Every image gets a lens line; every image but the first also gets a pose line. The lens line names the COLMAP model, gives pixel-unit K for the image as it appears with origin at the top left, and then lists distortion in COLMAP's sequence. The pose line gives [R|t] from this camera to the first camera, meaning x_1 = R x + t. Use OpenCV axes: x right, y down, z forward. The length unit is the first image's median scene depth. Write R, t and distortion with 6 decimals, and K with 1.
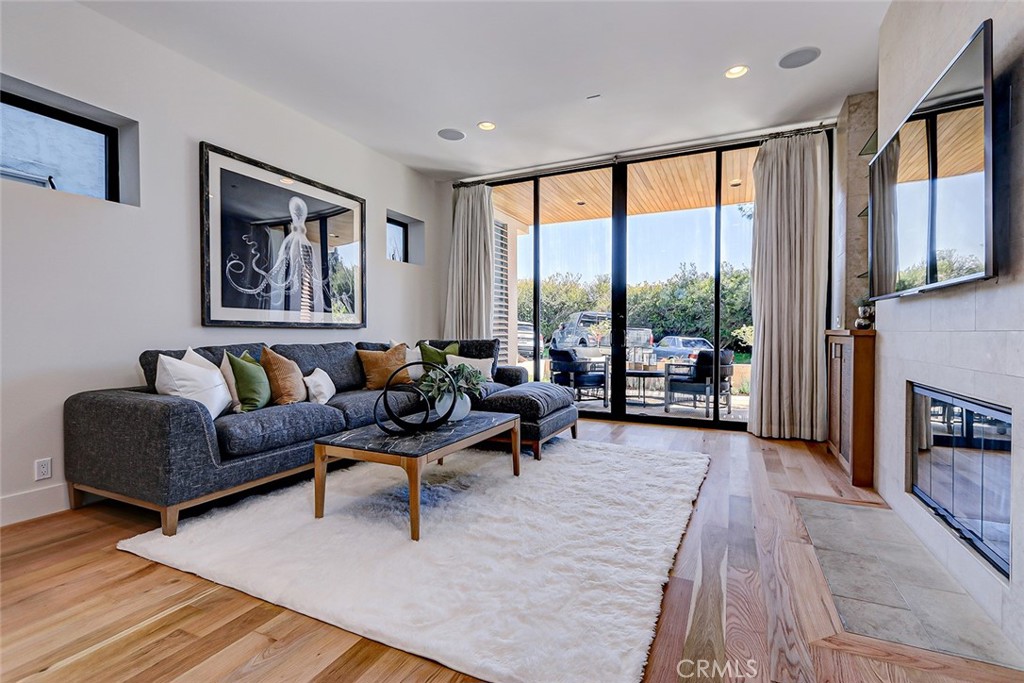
lens RADIAL K [[467.8, 0, 516.0], [0, 467.8, 339.6], [0, 0, 1]] dist [0.007832, -0.000486]
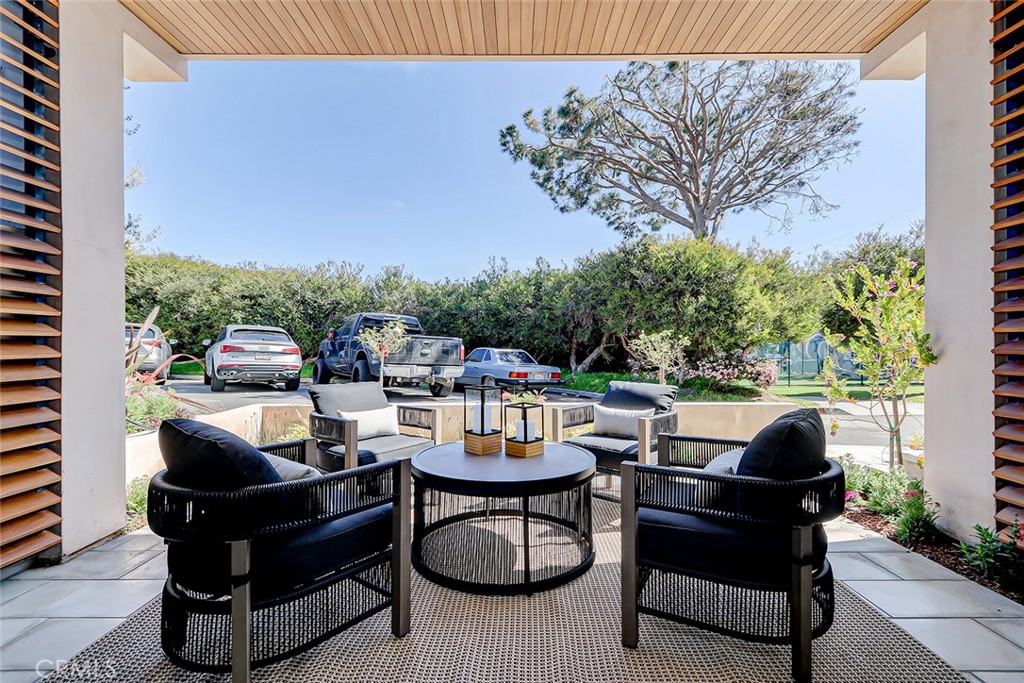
lens RADIAL K [[467.8, 0, 516.0], [0, 467.8, 339.6], [0, 0, 1]] dist [0.007832, -0.000486]
pose [[0.904203, 0.000801, 0.427101, 0.202952], [0.007330, 0.999822, -0.017392, -0.024458], [-0.427039, 0.018856, 0.904037, 1.094058]]
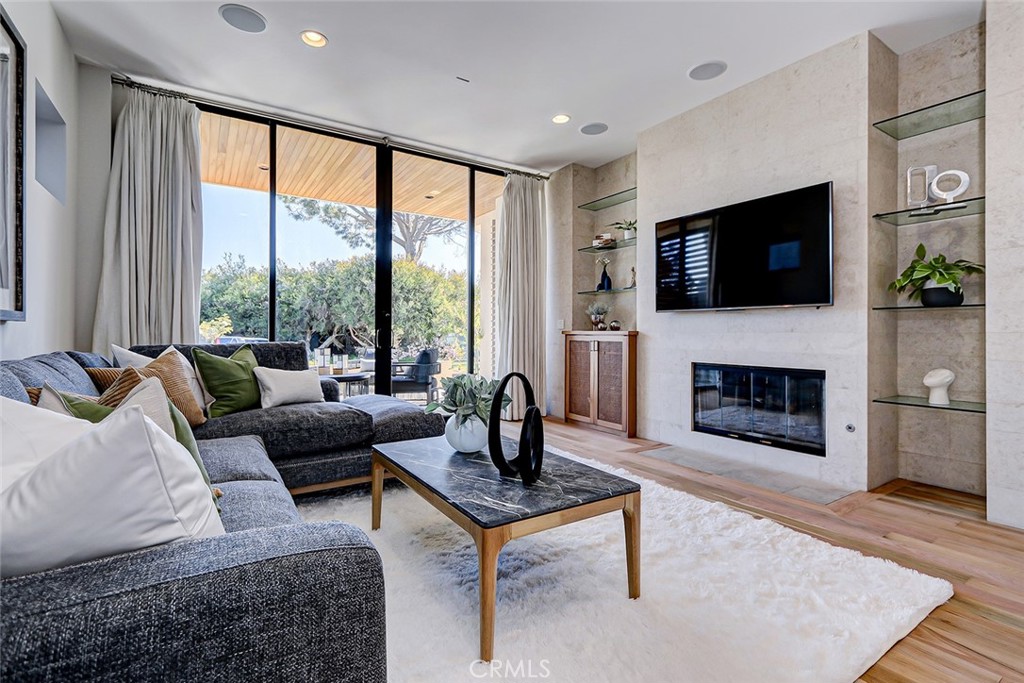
lens RADIAL K [[471.5, 0, 505.1], [0, 471.5, 330.6], [0, 0, 1]] dist [0.006940, -0.002052]
pose [[0.530307, 0.006182, 0.847783, -0.521666], [0.010040, 0.999857, -0.013571, -0.004772], [-0.847746, 0.015709, 0.530169, 0.393405]]
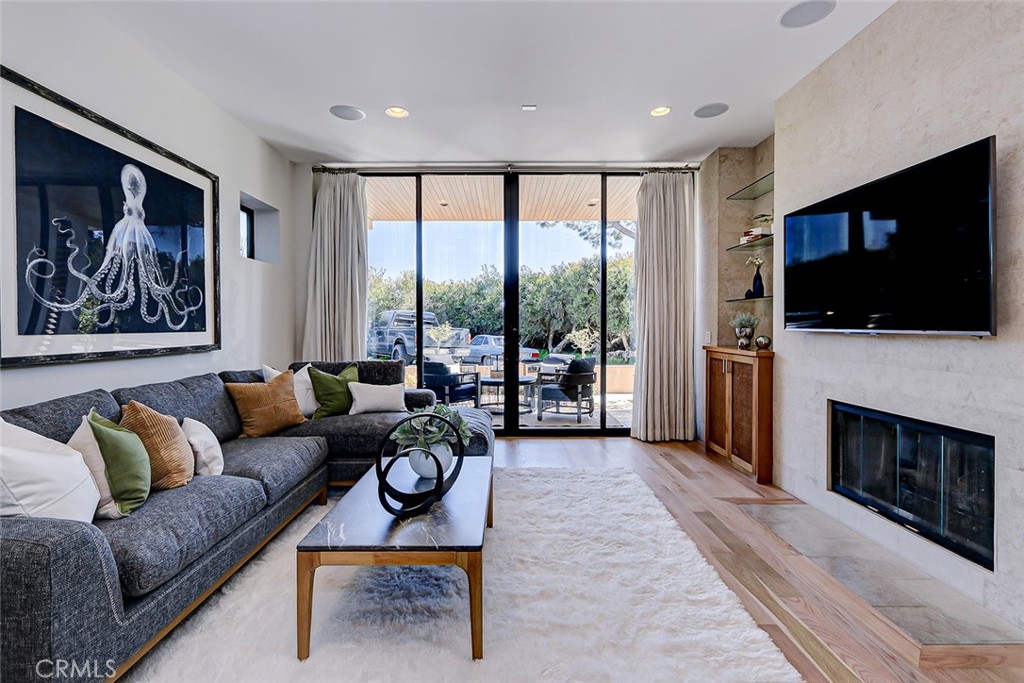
lens RADIAL K [[471.5, 0, 505.1], [0, 471.5, 330.6], [0, 0, 1]] dist [0.006940, -0.002052]
pose [[0.903918, -0.007386, 0.427642, -0.260375], [0.008745, 0.999961, -0.001215, -0.055926], [-0.427616, 0.004838, 0.903947, 0.143576]]
